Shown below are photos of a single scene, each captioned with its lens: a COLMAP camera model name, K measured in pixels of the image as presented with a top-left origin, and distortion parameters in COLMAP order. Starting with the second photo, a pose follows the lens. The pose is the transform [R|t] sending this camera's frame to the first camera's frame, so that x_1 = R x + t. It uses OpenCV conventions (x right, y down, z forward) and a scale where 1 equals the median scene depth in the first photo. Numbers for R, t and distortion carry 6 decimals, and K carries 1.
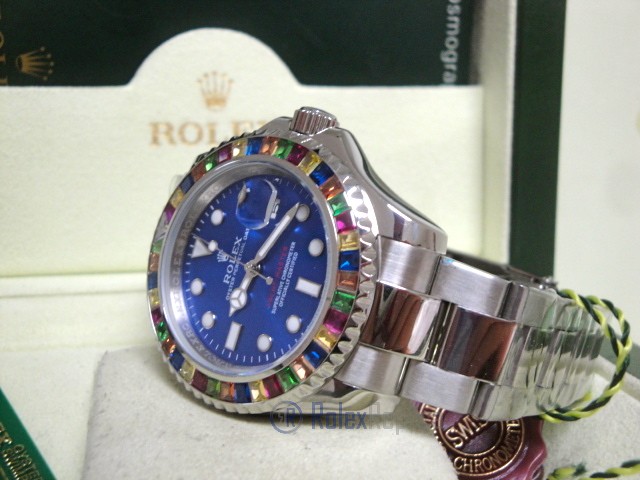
lens RADIAL K [[840.8, 0, 320.0], [0, 840.8, 240.0], [0, 0, 1]] dist [-0.015368, 0.305155]
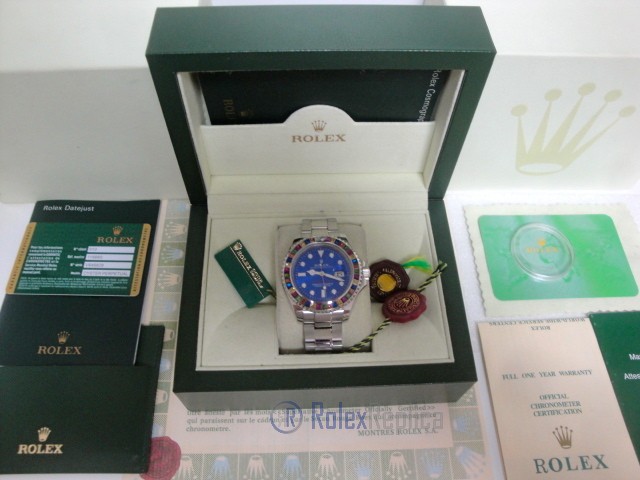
lens RADIAL K [[524.9, 0, 313.1], [0, 524.9, 239.0], [0, 0, 1]] dist [-0.154676, 0.140326]
pose [[0.988399, 0.137183, -0.065183, 0.000094], [-0.041435, 0.656444, 0.753236, -1.086736], [0.146120, -0.741796, 0.654513, -0.213482]]
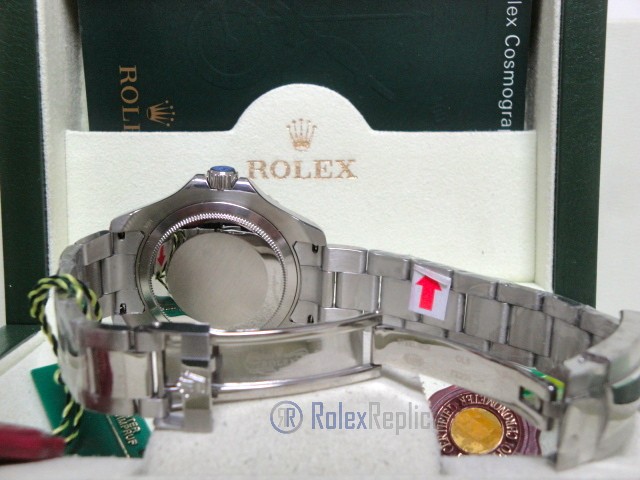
lens RADIAL K [[847.7, 0, 320.0], [0, 847.7, 240.0], [0, 0, 1]] dist [-0.003844, 0.304872]
pose [[0.982674, 0.023415, -0.183858, 0.129469], [-0.032630, 0.998350, -0.047255, 0.030614], [0.182448, 0.052435, 0.981816, -0.182635]]
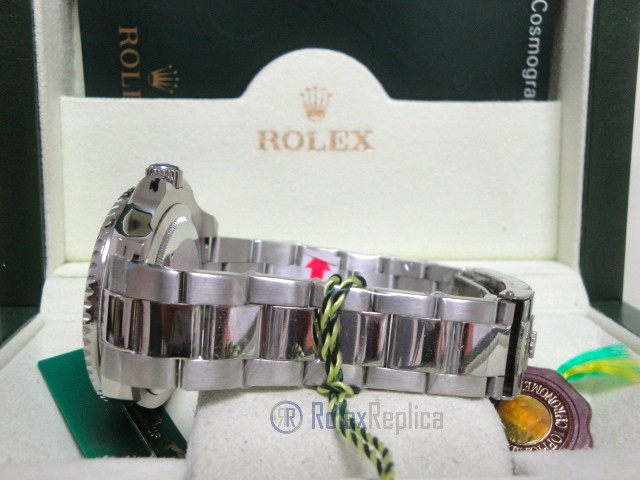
lens RADIAL K [[851.0, 0, 320.0], [0, 851.0, 240.0], [0, 0, 1]] dist [0.007710, 0.270178]
pose [[0.991815, 0.030011, -0.124106, 0.029349], [-0.032094, 0.999375, -0.014819, 0.023612], [0.123584, 0.018681, 0.992158, -0.135360]]
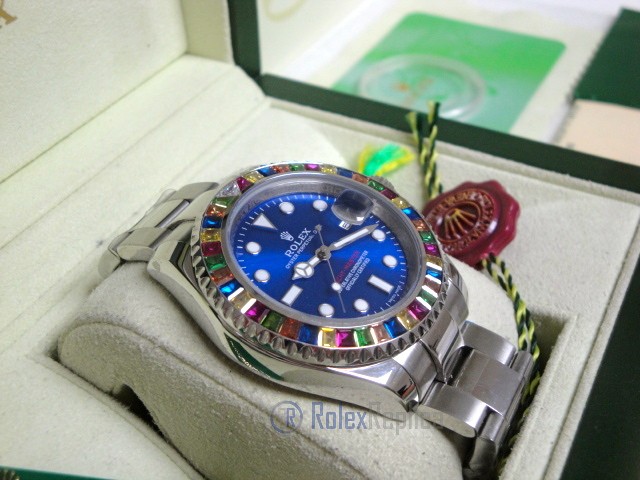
lens RADIAL K [[840.8, 0, 320.0], [0, 840.8, 240.0], [0, 0, 1]] dist [-0.015368, 0.305155]
pose [[0.622306, -0.501333, 0.601166, -0.476778], [0.147076, 0.829202, 0.539251, -0.347138], [-0.768832, -0.247162, 0.589752, 0.238474]]
